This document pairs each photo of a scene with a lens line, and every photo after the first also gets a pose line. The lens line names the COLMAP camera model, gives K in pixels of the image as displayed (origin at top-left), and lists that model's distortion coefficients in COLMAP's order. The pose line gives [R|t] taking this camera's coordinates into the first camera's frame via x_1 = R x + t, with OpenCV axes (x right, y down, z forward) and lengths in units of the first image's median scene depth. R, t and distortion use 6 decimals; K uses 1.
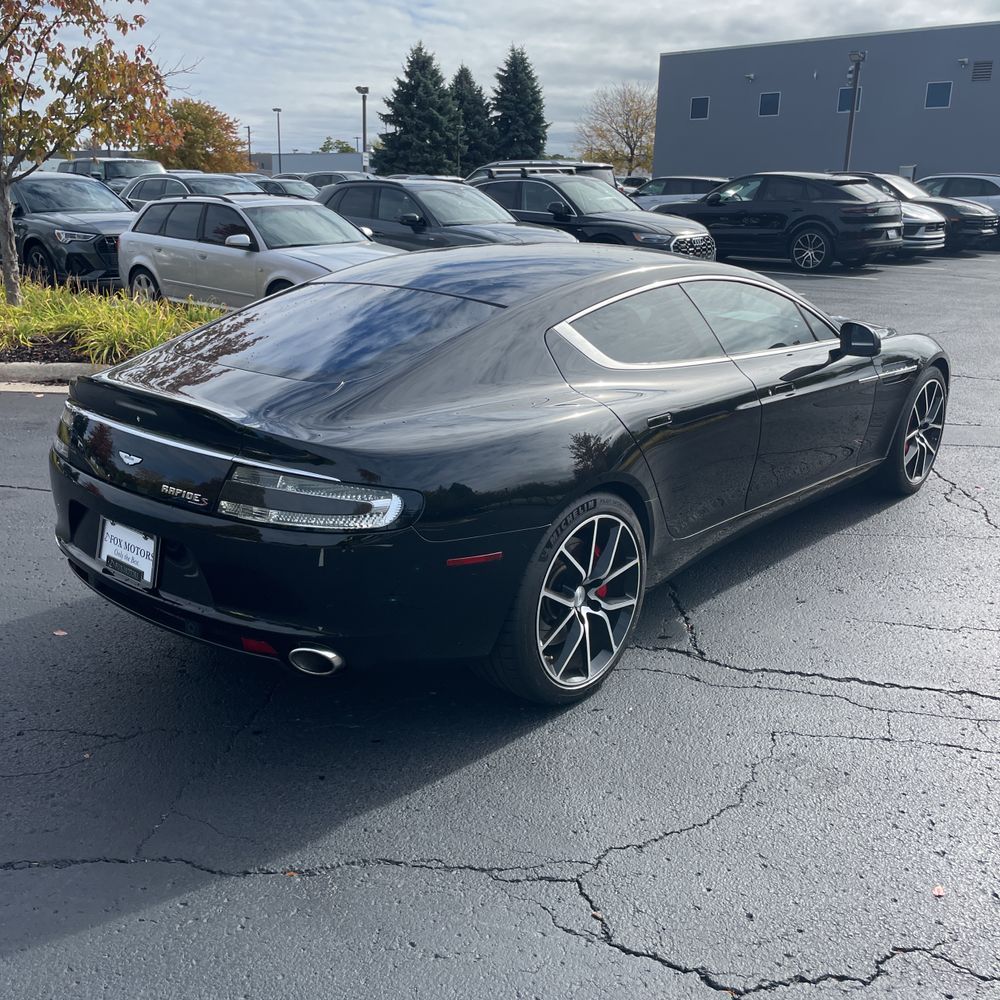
lens RADIAL K [[1020.2, 0, 500.0], [0, 1020.2, 500.0], [0, 0, 1]] dist [0.087529, -0.122432]
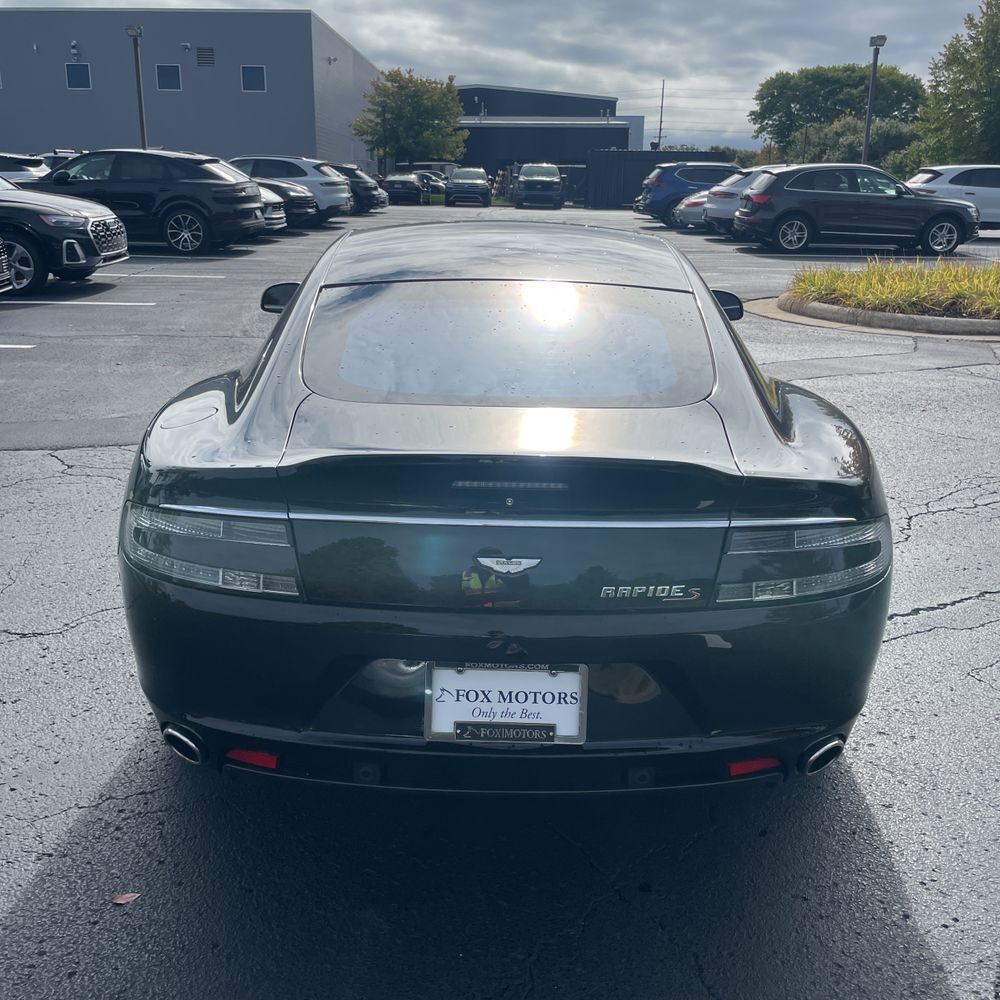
lens RADIAL K [[1020.2, 0, 500.0], [0, 1020.2, 500.0], [0, 0, 1]] dist [0.087529, -0.122432]
pose [[0.758191, -0.197297, 0.621466, -0.124165], [0.187345, 0.978849, 0.082194, -0.021910], [-0.624539, 0.054110, 0.779117, 0.081874]]
